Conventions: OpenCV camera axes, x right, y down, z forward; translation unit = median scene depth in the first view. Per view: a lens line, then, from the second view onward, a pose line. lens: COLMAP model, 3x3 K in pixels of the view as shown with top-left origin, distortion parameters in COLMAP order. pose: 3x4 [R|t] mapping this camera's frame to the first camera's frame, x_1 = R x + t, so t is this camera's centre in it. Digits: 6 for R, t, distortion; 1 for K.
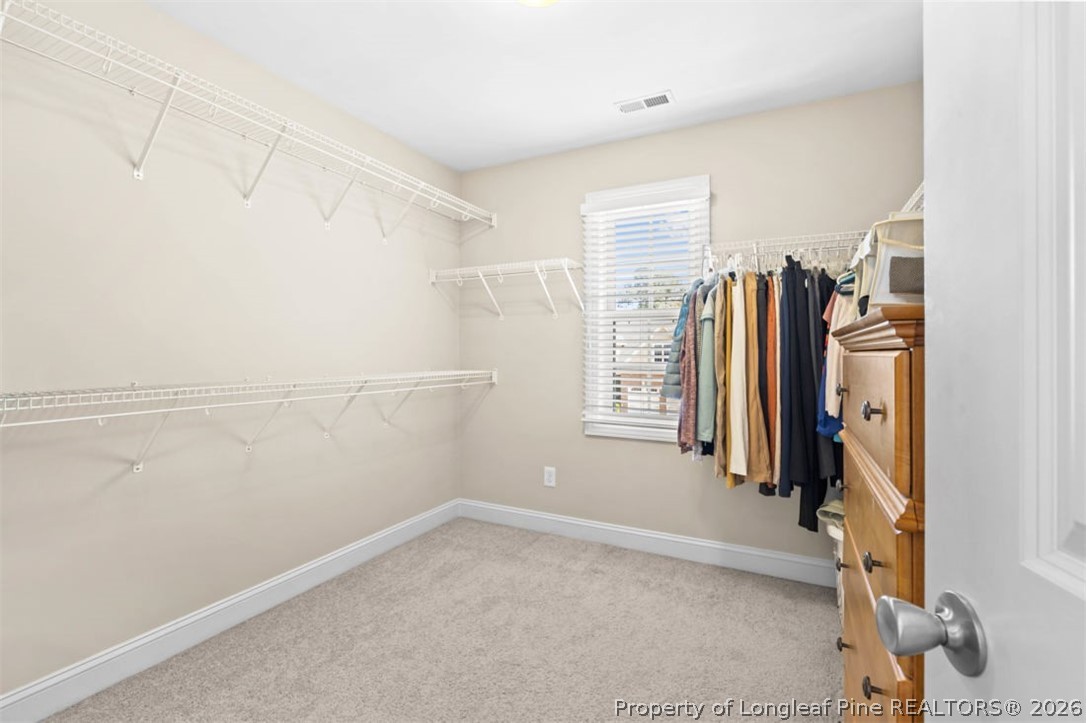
lens RADIAL K [[493.6, 0, 542.2], [0, 493.6, 354.3], [0, 0, 1]] dist [-0.004004, 0.000026]
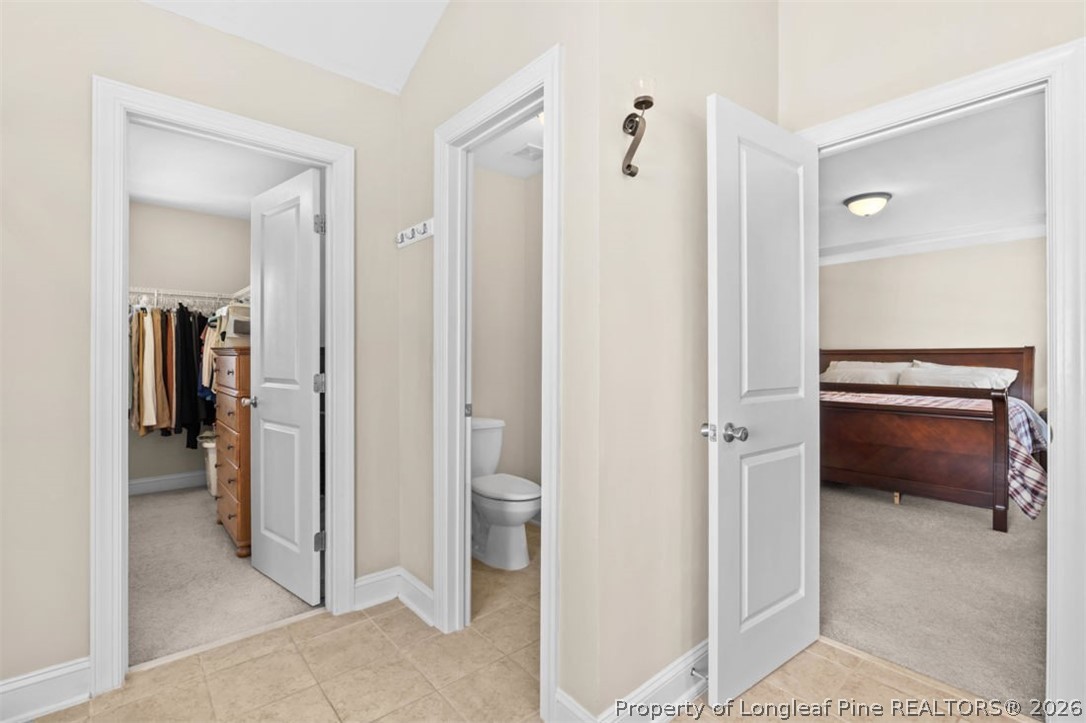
lens RADIAL K [[493.6, 0, 542.3], [0, 493.6, 355.1], [0, 0, 1]] dist [-0.004004, 0.000026]
pose [[0.382736, -0.001094, 0.923857, -0.694361], [-0.000925, 0.999998, 0.001567, -0.008370], [-0.923857, -0.001454, 0.382734, -0.970026]]
